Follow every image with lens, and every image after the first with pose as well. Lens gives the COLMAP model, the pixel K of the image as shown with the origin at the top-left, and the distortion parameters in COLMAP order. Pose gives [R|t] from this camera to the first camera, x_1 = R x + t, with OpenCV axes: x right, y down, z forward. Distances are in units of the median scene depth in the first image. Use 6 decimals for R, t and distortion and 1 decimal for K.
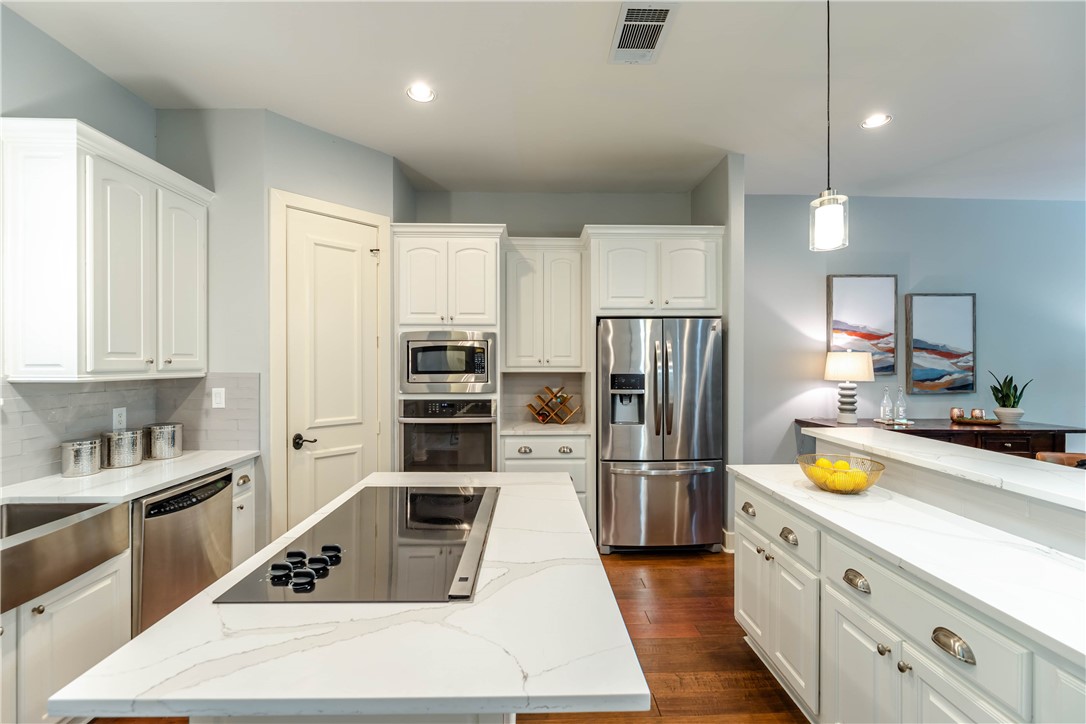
lens RADIAL K [[440.4, 0, 536.3], [0, 440.4, 362.9], [0, 0, 1]] dist [-0.001850, 0.000178]
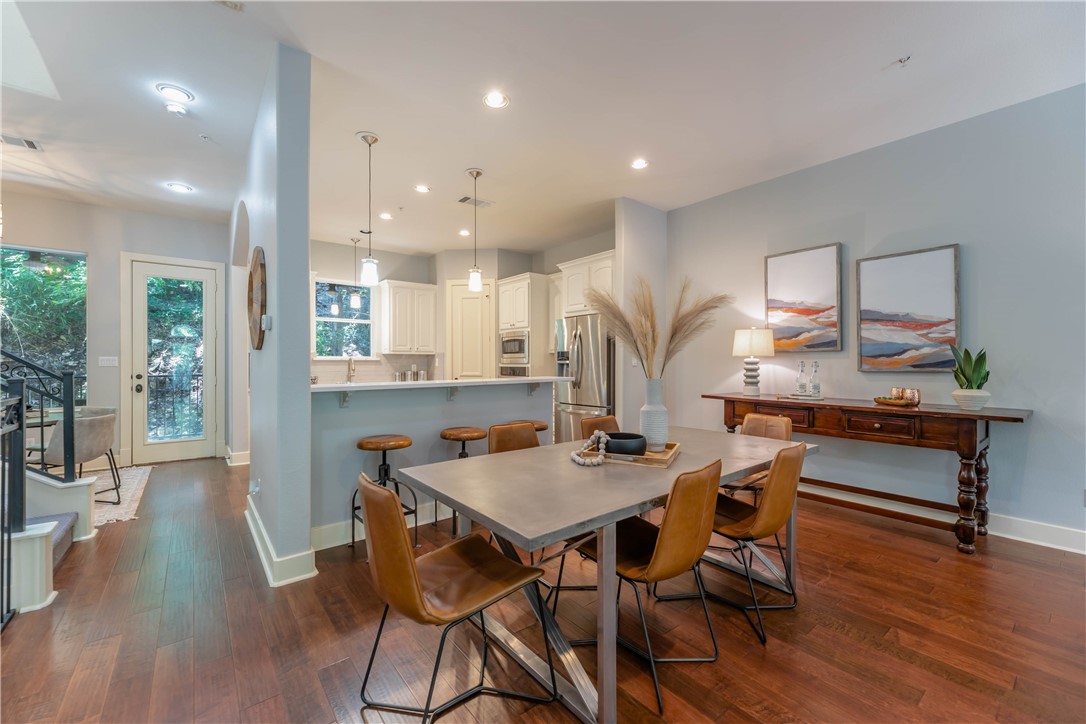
lens RADIAL K [[444.8, 0, 546.4], [0, 444.8, 363.1], [0, 0, 1]] dist [-0.001734, -0.000030]
pose [[0.599962, 0.002487, -0.800024, 1.470431], [0.000652, 0.999993, 0.003598, 0.061588], [0.800028, -0.002680, 0.599957, -0.067736]]
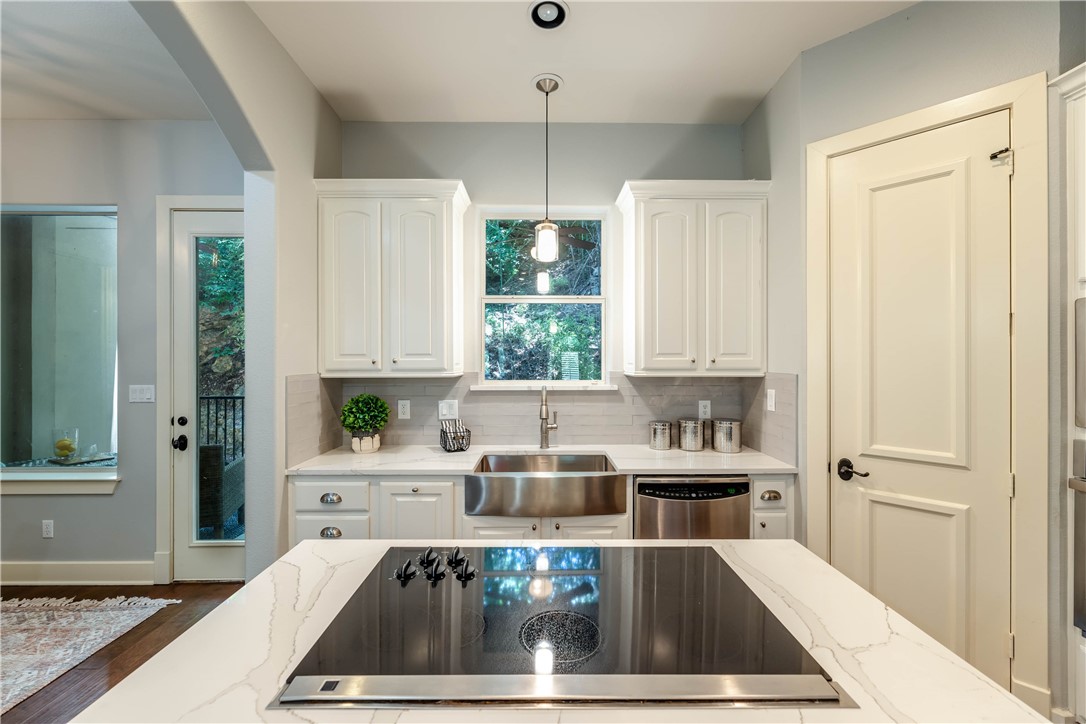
lens RADIAL K [[438.5, 0, 550.7], [0, 438.5, 362.7], [0, 0, 1]] dist [-0.001898, -0.000064]
pose [[-0.004617, 0.002691, -0.999986, 0.163438], [-0.001000, 0.999996, 0.002696, -0.000982], [0.999989, 0.001012, -0.004615, 0.435998]]
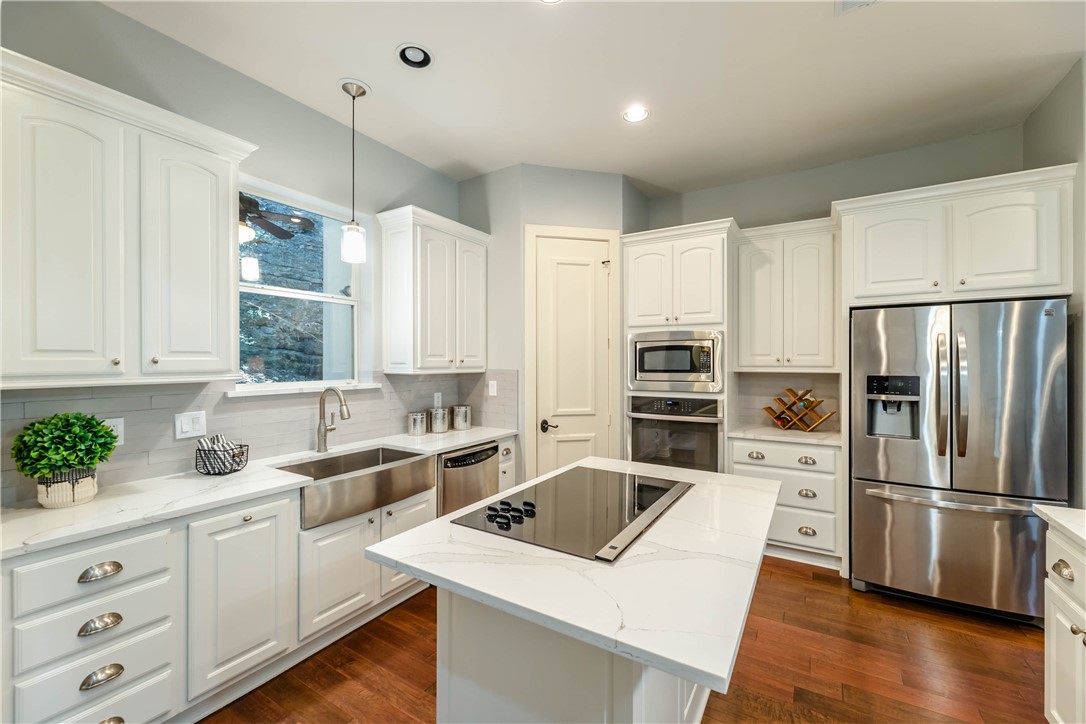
lens RADIAL K [[437.1, 0, 543.0], [0, 437.1, 362.0], [0, 0, 1]] dist [-0.001305, 0.000105]
pose [[0.839417, 0.000266, -0.543488, 0.101413], [-0.000379, 1.000000, -0.000095, -0.000031], [0.543488, 0.000286, 0.839417, -0.024106]]
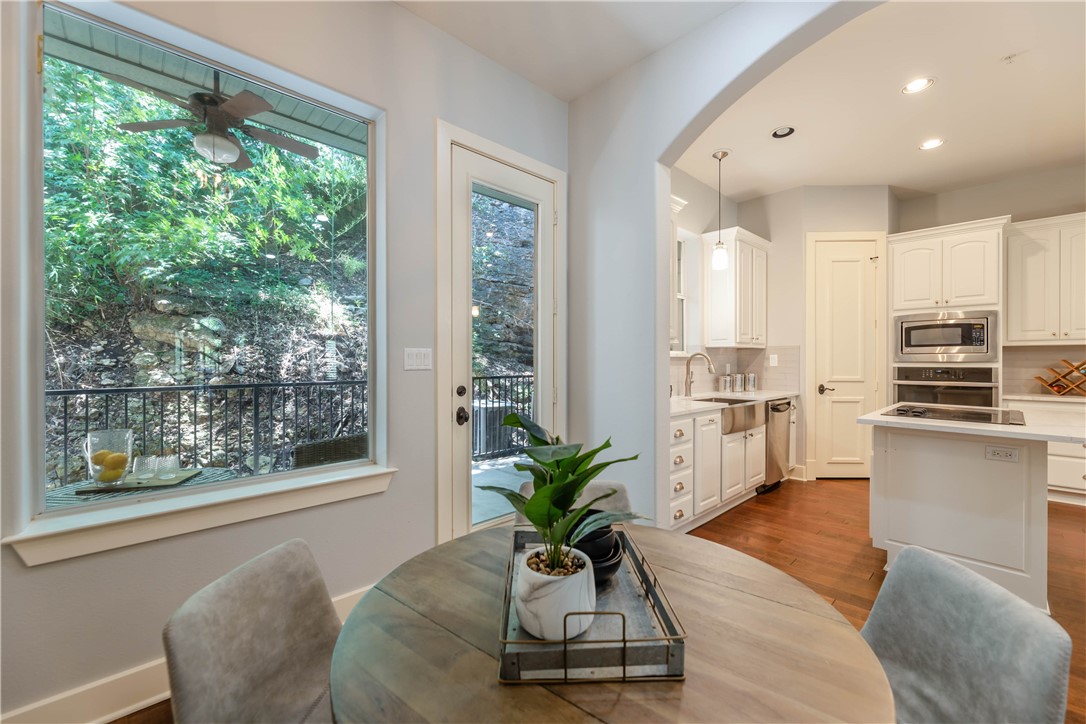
lens RADIAL K [[437.1, 0, 543.0], [0, 437.1, 362.0], [0, 0, 1]] dist [-0.001305, 0.000105]
pose [[0.673704, 0.001817, -0.738999, -0.049338], [0.000448, 0.999996, 0.002868, 0.065041], [0.739001, -0.002263, 0.673701, -0.673056]]
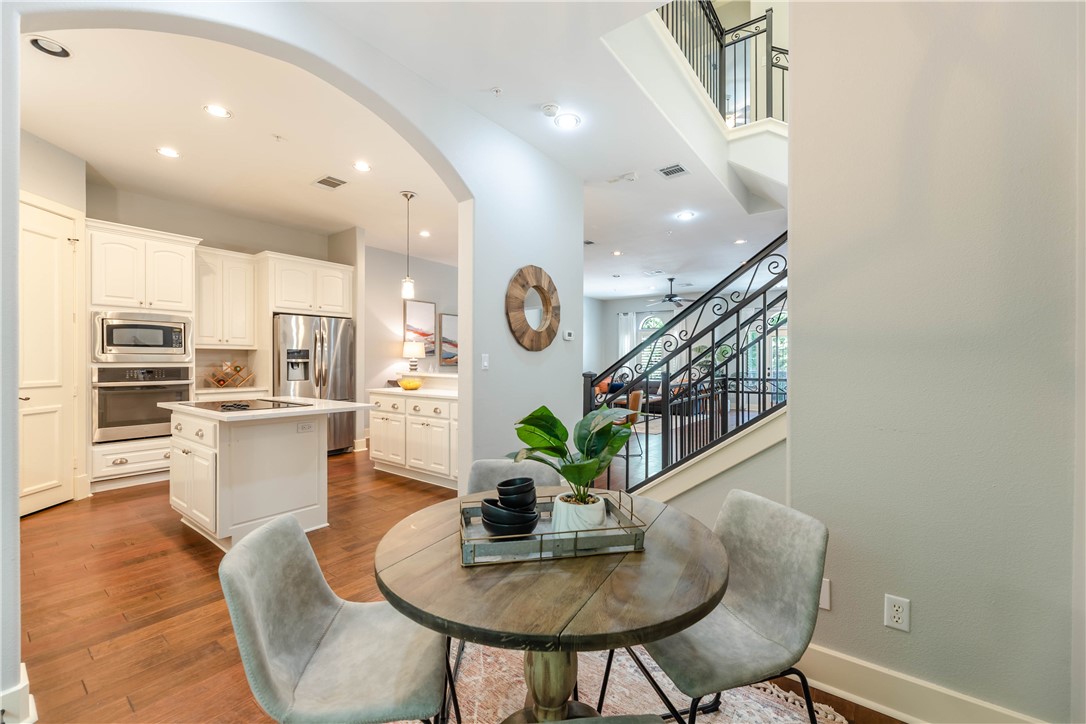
lens RADIAL K [[444.8, 0, 546.4], [0, 444.8, 363.1], [0, 0, 1]] dist [-0.001734, -0.000030]
pose [[0.614780, -0.002259, 0.788695, -0.503930], [-0.001464, 0.999991, 0.004005, 0.064951], [-0.788697, -0.003617, 0.614771, -0.702820]]
